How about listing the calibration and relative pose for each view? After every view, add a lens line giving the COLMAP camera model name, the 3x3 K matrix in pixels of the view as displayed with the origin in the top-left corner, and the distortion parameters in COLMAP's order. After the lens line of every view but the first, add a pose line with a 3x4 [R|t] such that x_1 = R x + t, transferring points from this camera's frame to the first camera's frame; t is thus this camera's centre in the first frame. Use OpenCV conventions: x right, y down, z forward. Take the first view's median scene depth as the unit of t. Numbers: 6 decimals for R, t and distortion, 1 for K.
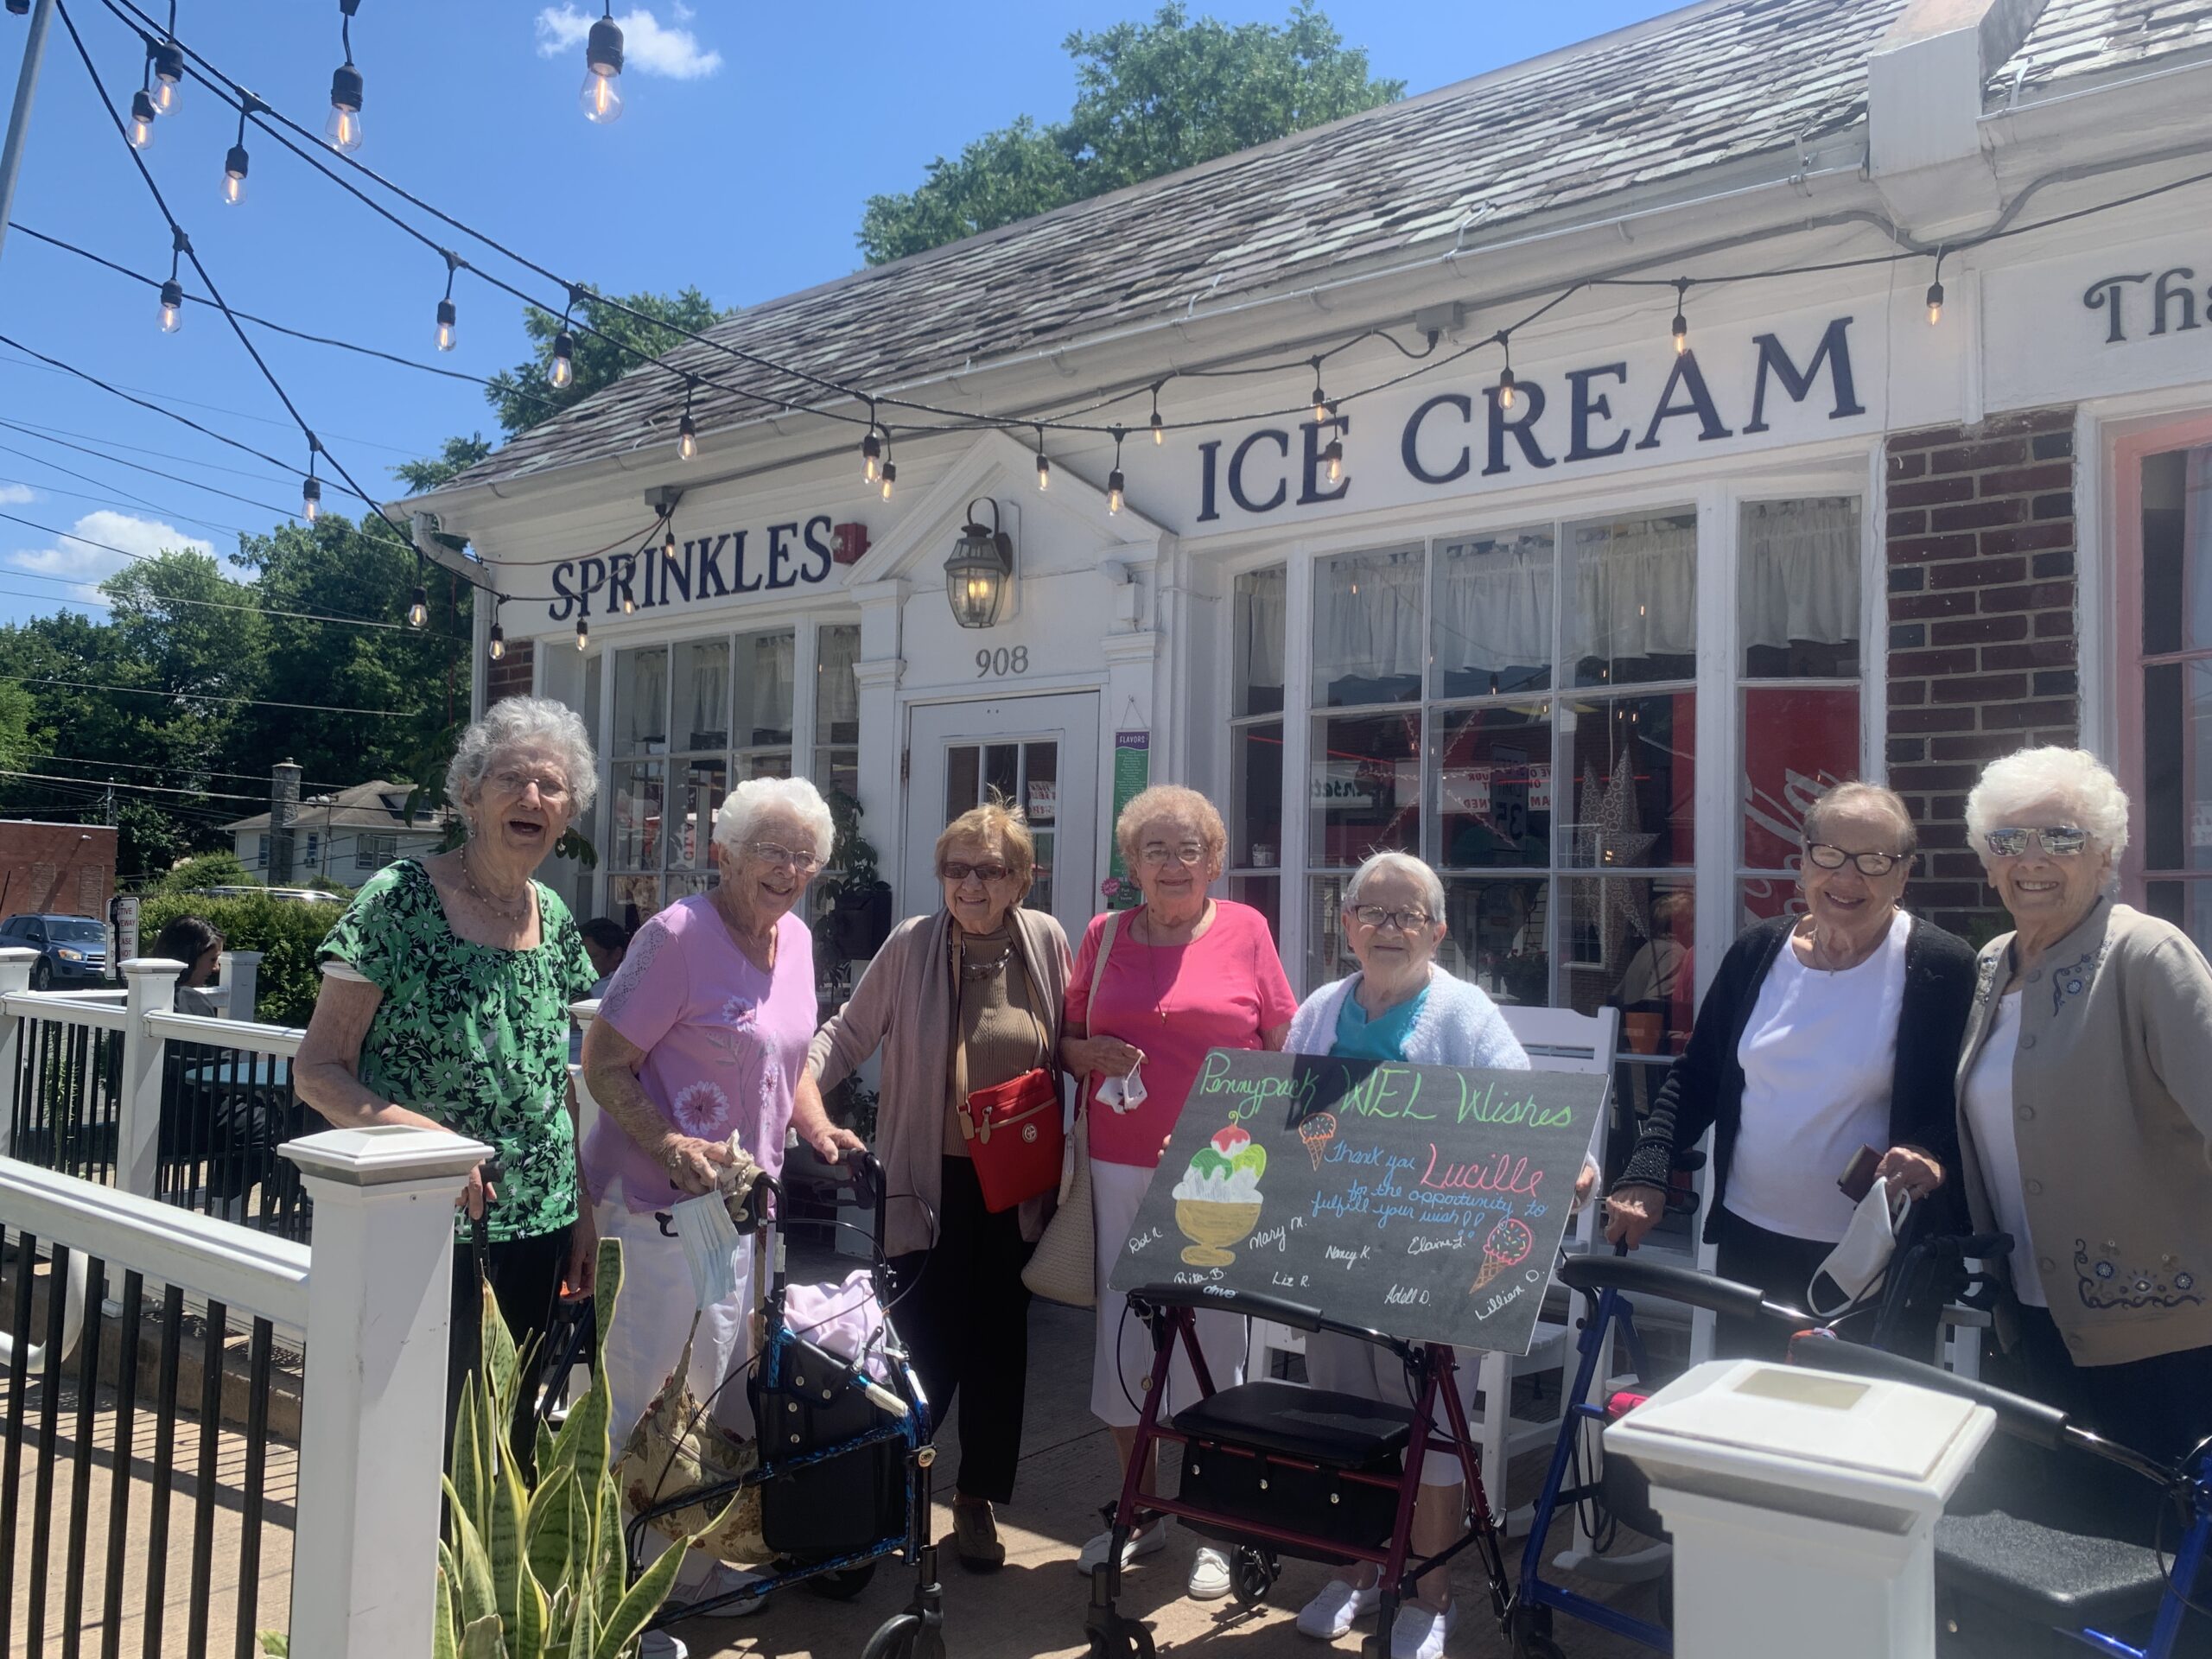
lens RADIAL K [[1703.2, 0, 1090.4], [0, 1703.2, 834.3], [0, 0, 1]] dist [0.020055, -0.018777]
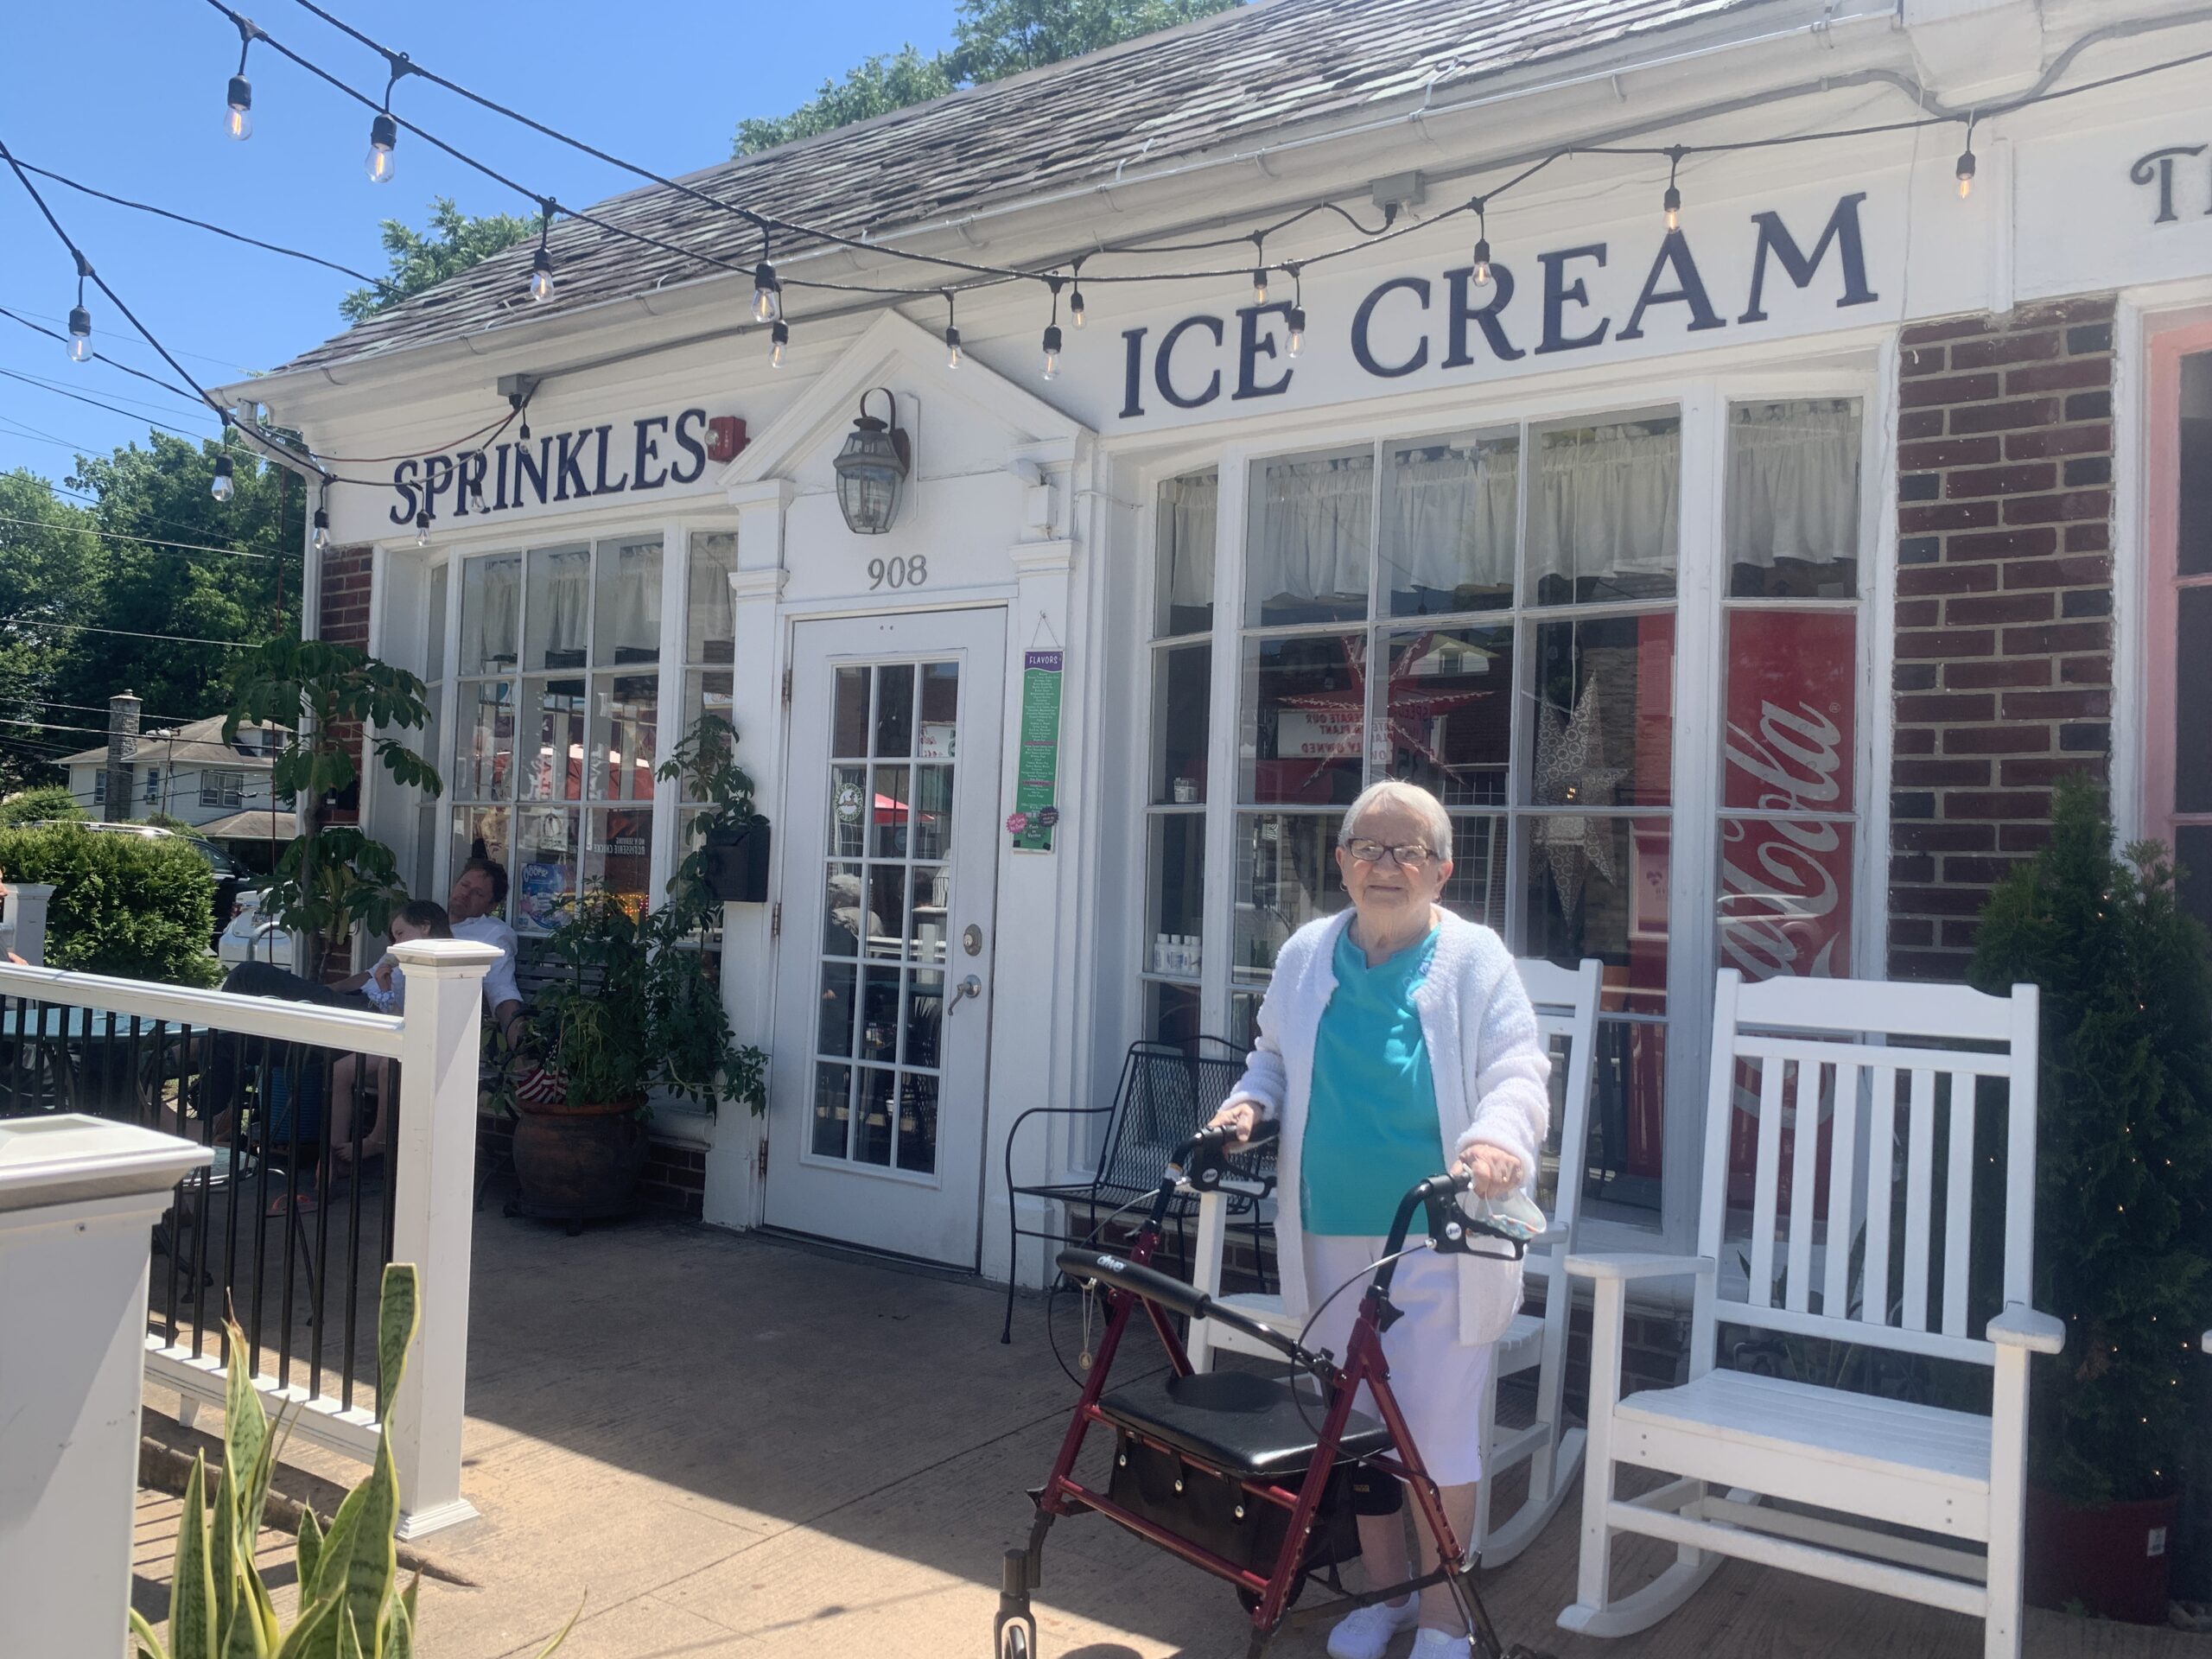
lens RADIAL K [[1703.2, 0, 1065.6], [0, 1703.2, 816.7], [0, 0, 1]] dist [0.020055, -0.018777]
pose [[0.997973, 0.014557, 0.061954, -0.019120], [-0.015706, 0.999713, 0.018104, 0.011801], [-0.061673, -0.019041, 0.997915, 0.102658]]
